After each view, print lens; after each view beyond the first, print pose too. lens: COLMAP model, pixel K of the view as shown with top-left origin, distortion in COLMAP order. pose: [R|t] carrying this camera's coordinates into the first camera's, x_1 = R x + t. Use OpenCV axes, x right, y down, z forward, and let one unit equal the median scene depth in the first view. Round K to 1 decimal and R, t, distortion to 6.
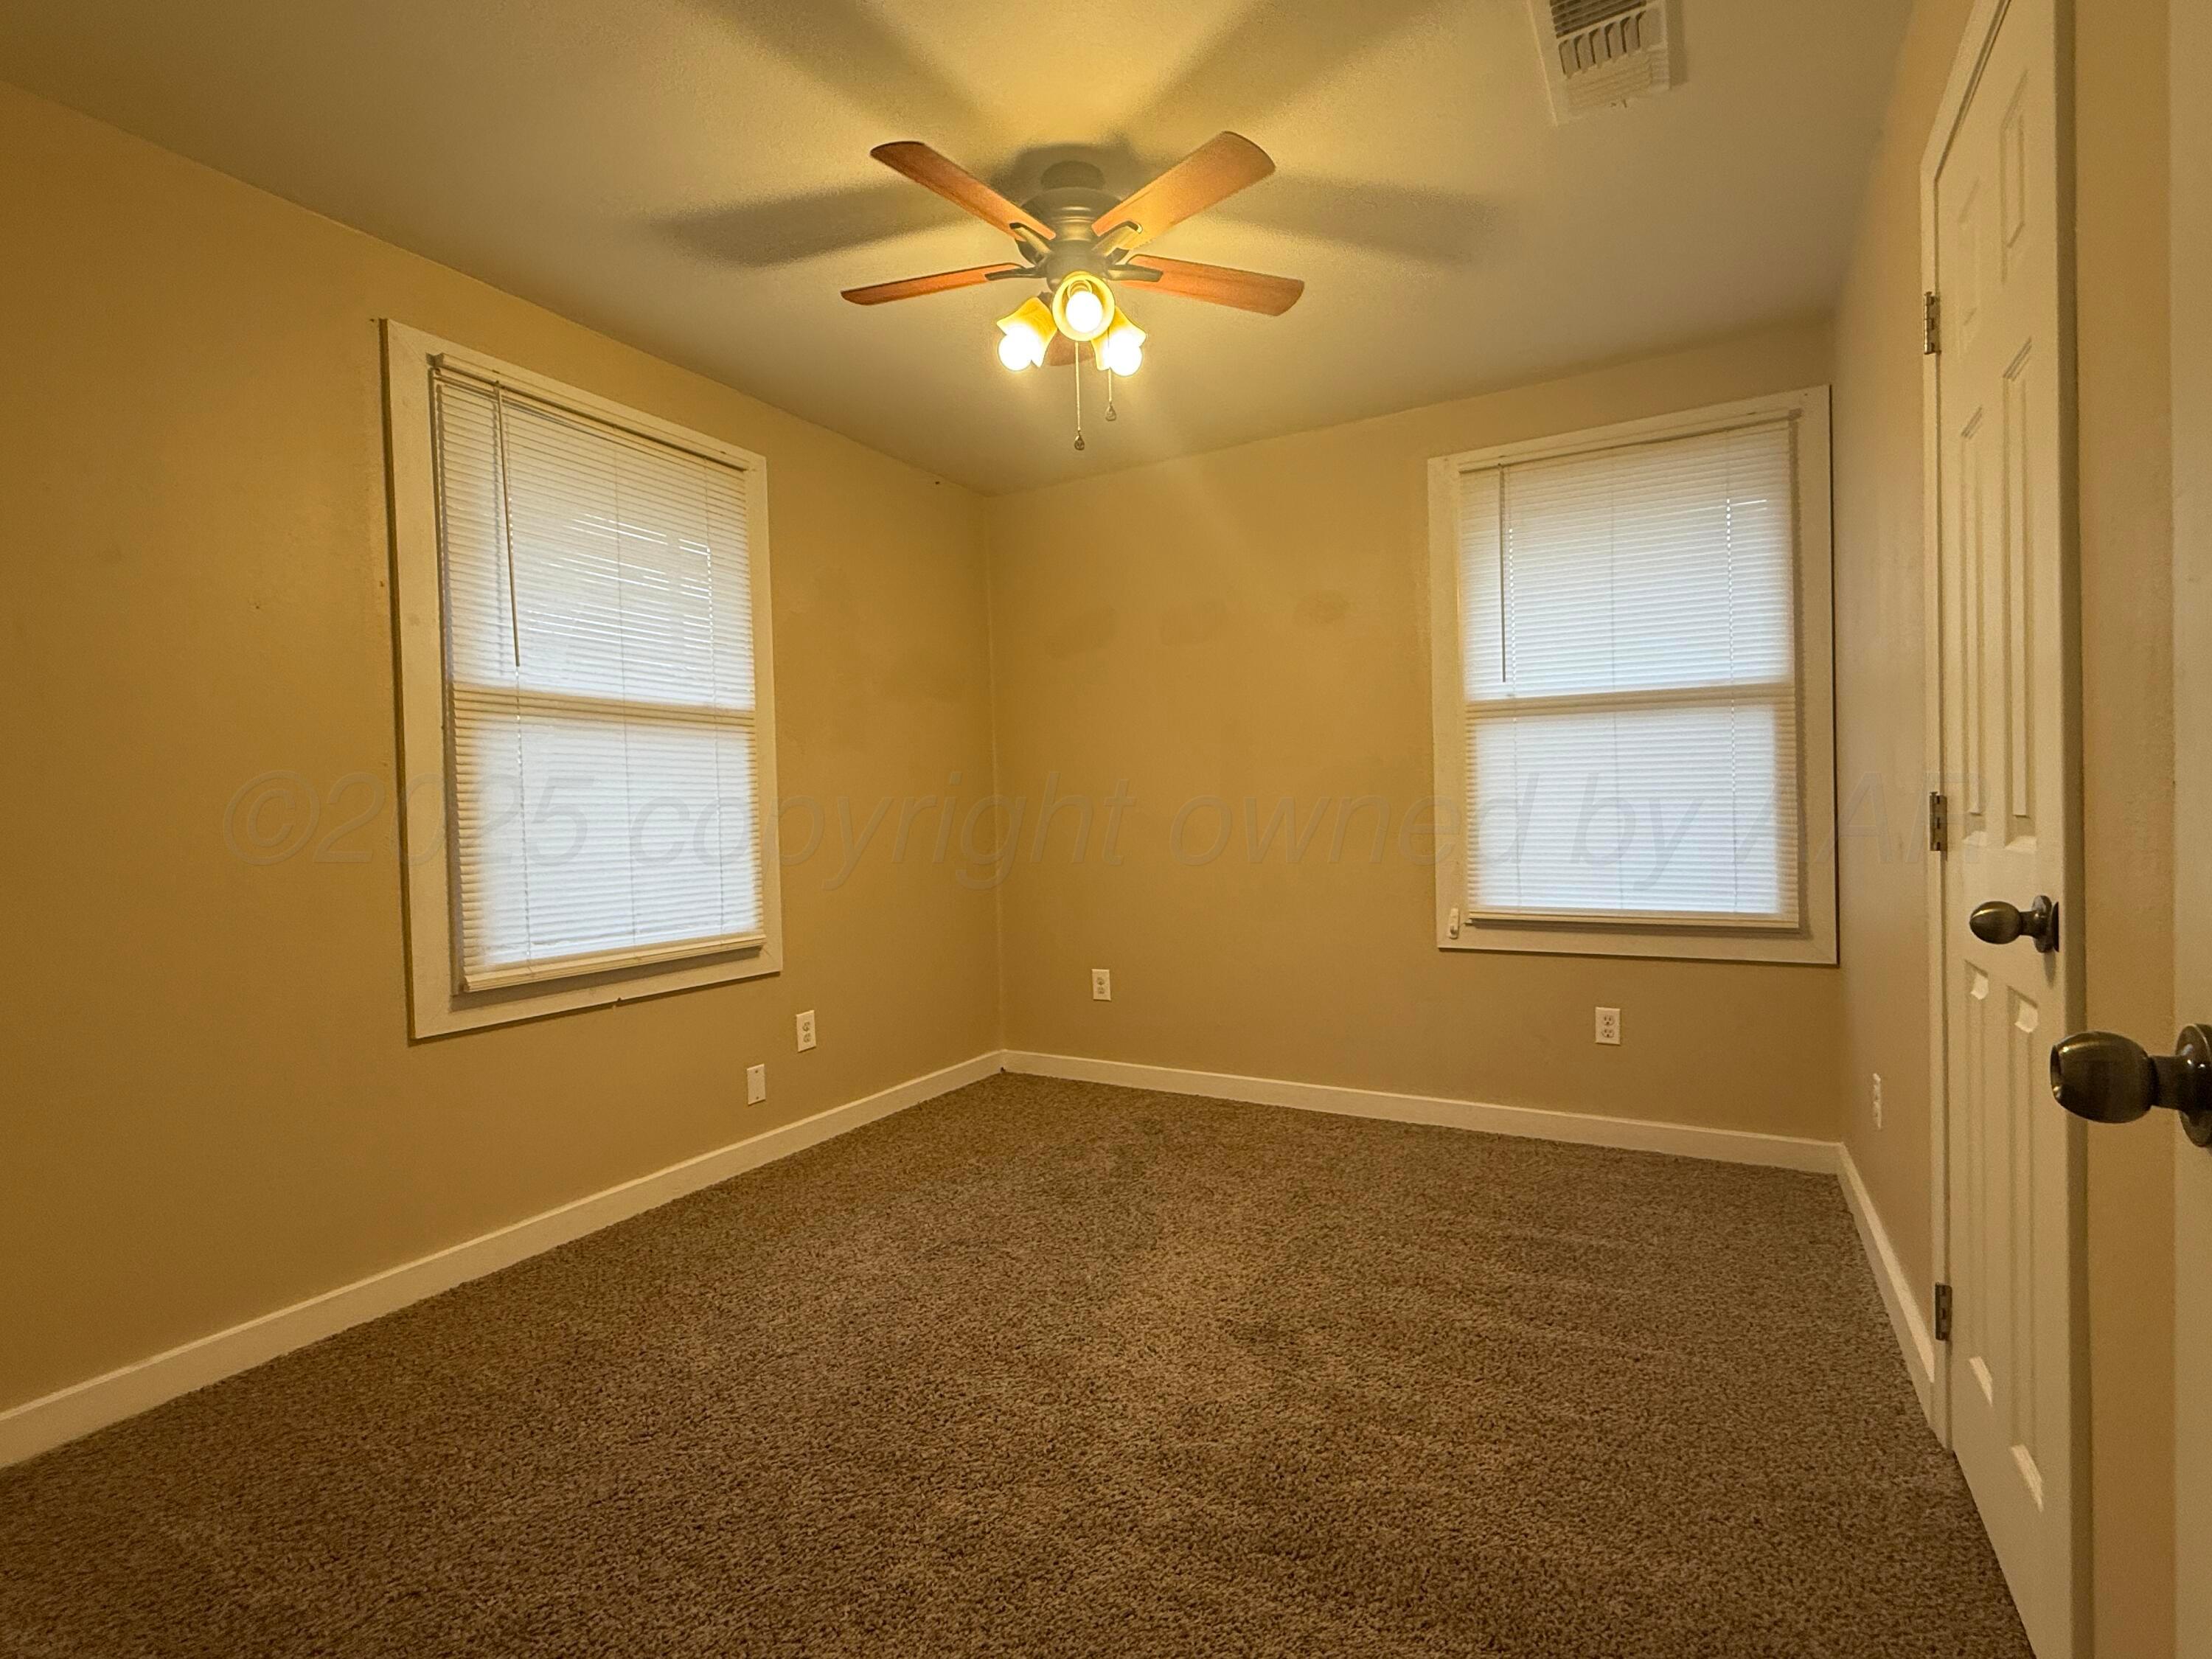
lens RADIAL K [[1033.0, 0, 1112.4], [0, 1033.0, 832.5], [0, 0, 1]] dist [-0.000119, -0.000306]
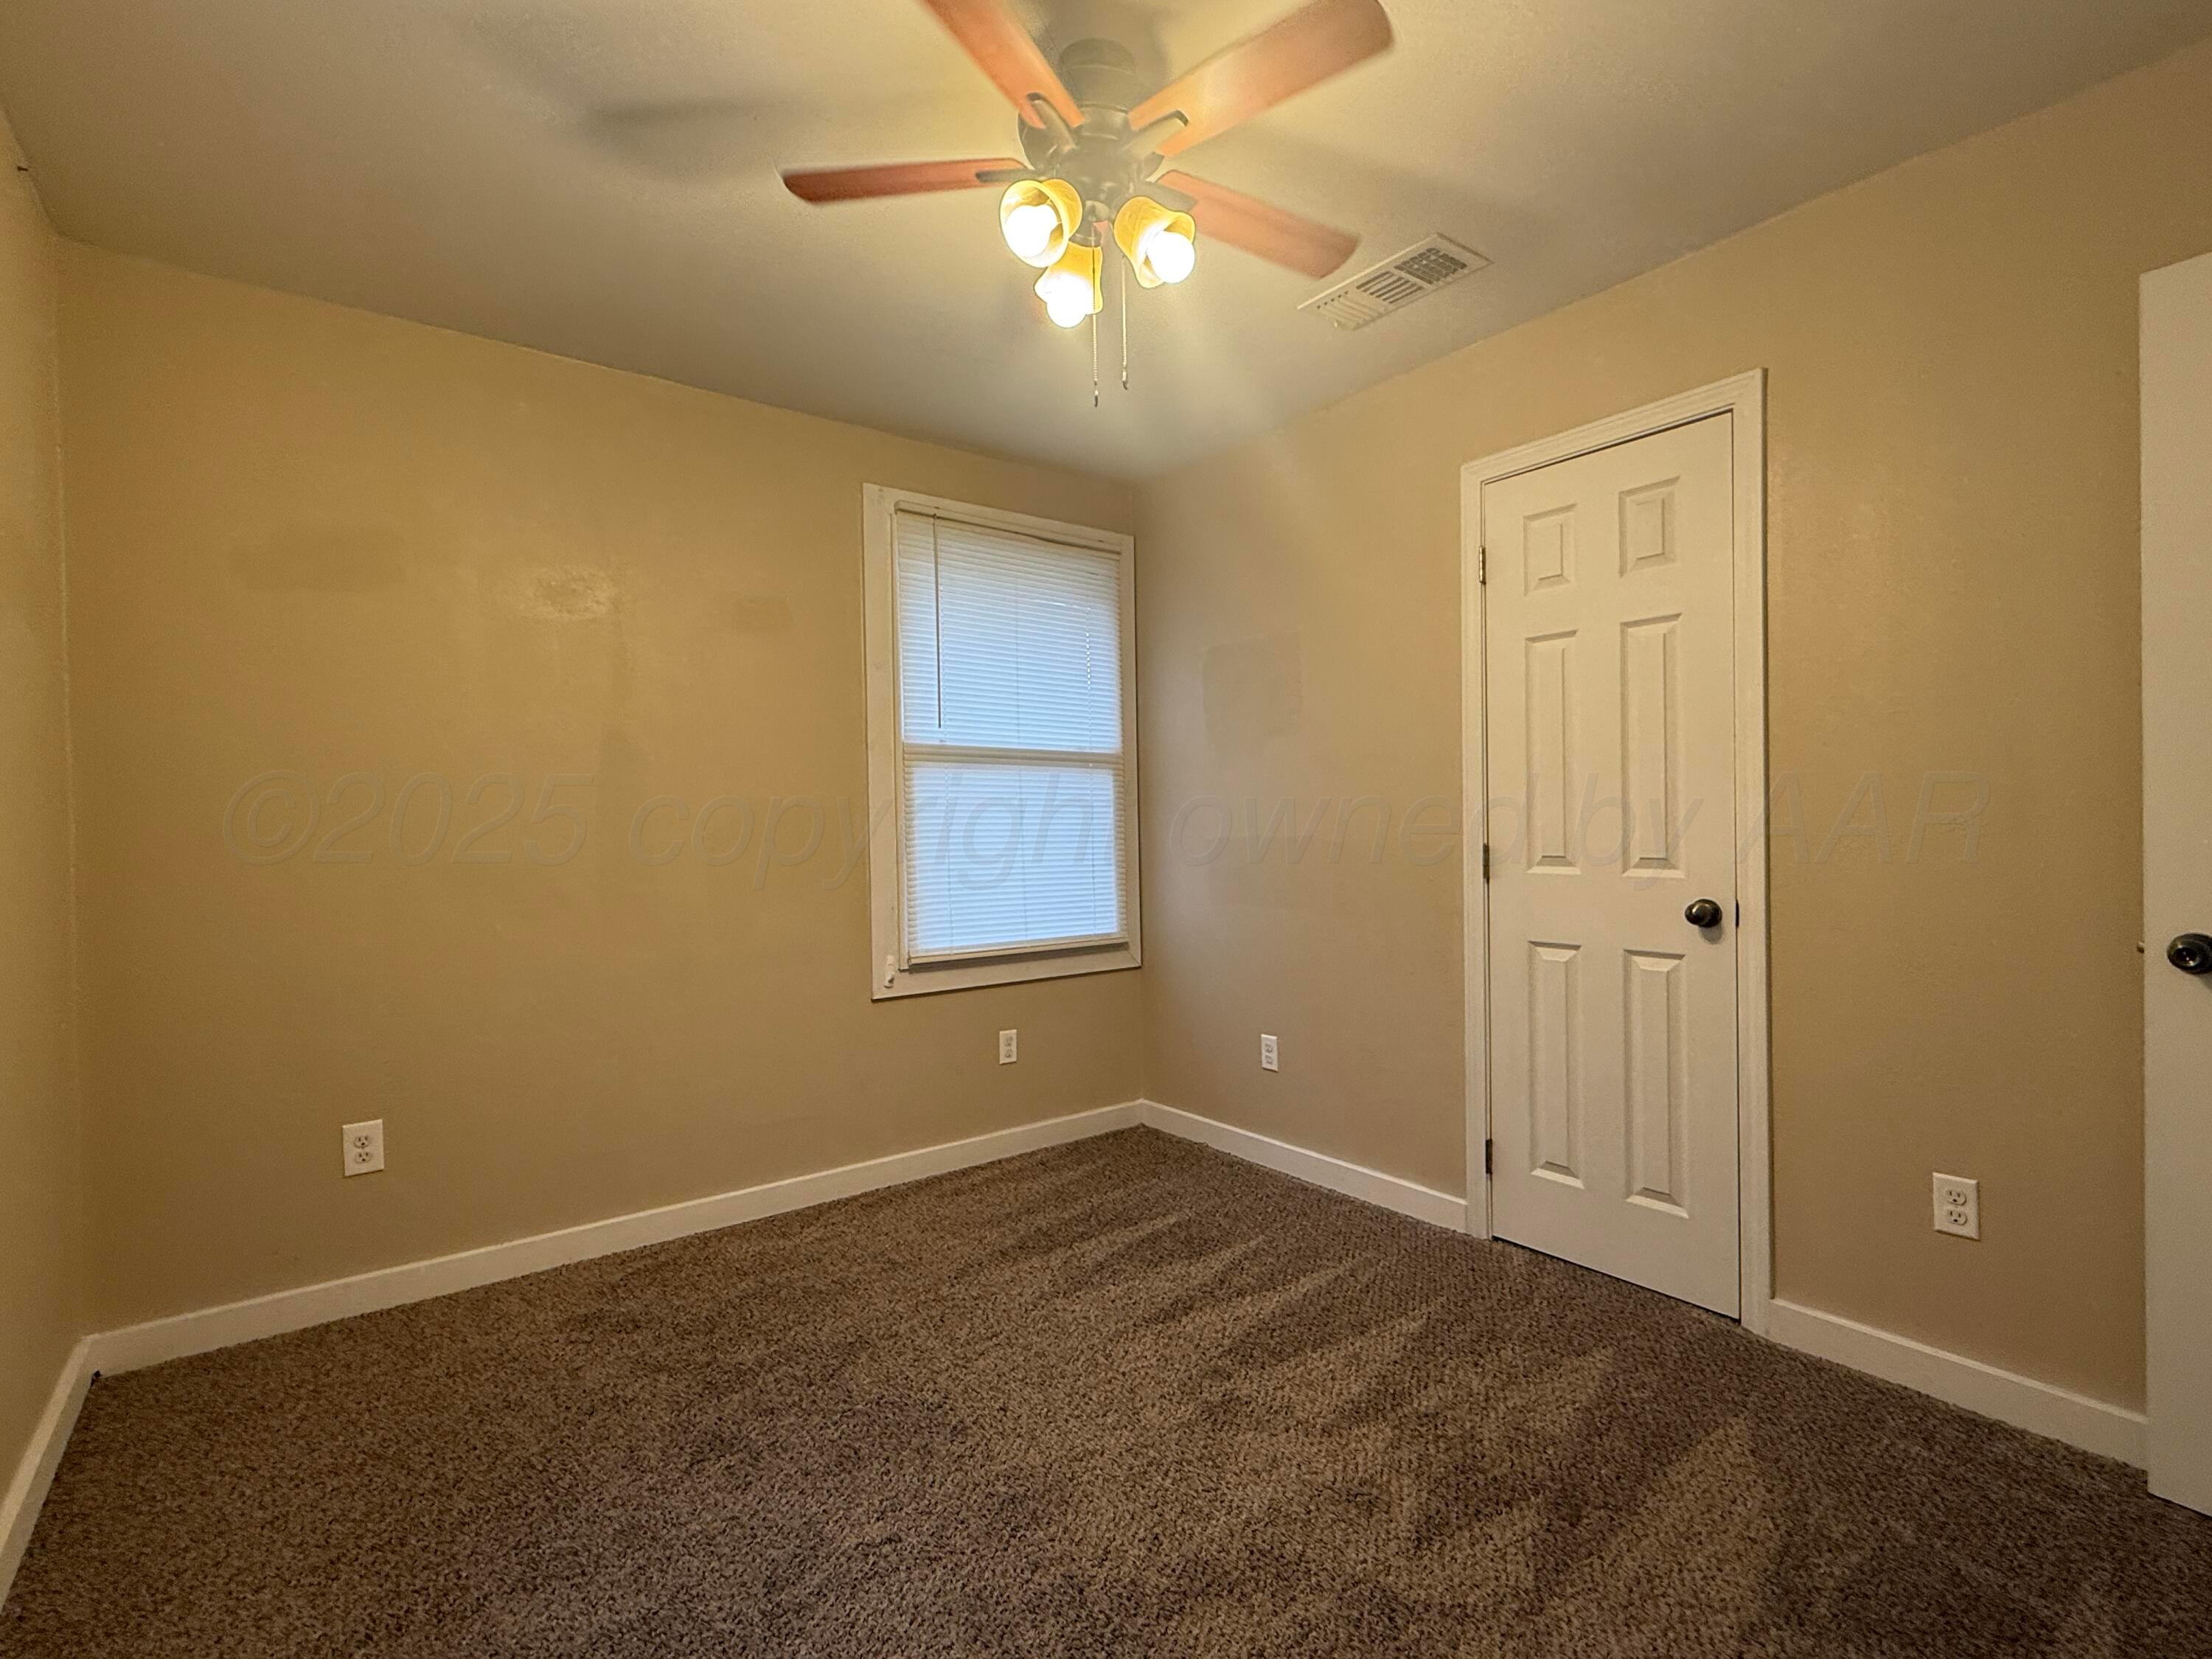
lens RADIAL K [[1033.0, 0, 1112.4], [0, 1033.0, 832.5], [0, 0, 1]] dist [-0.000119, -0.000306]
pose [[0.395059, 0.008289, 0.918619, -0.493301], [0.019572, 0.999656, -0.017437, -0.021488], [-0.918447, 0.024868, 0.394761, 0.447836]]
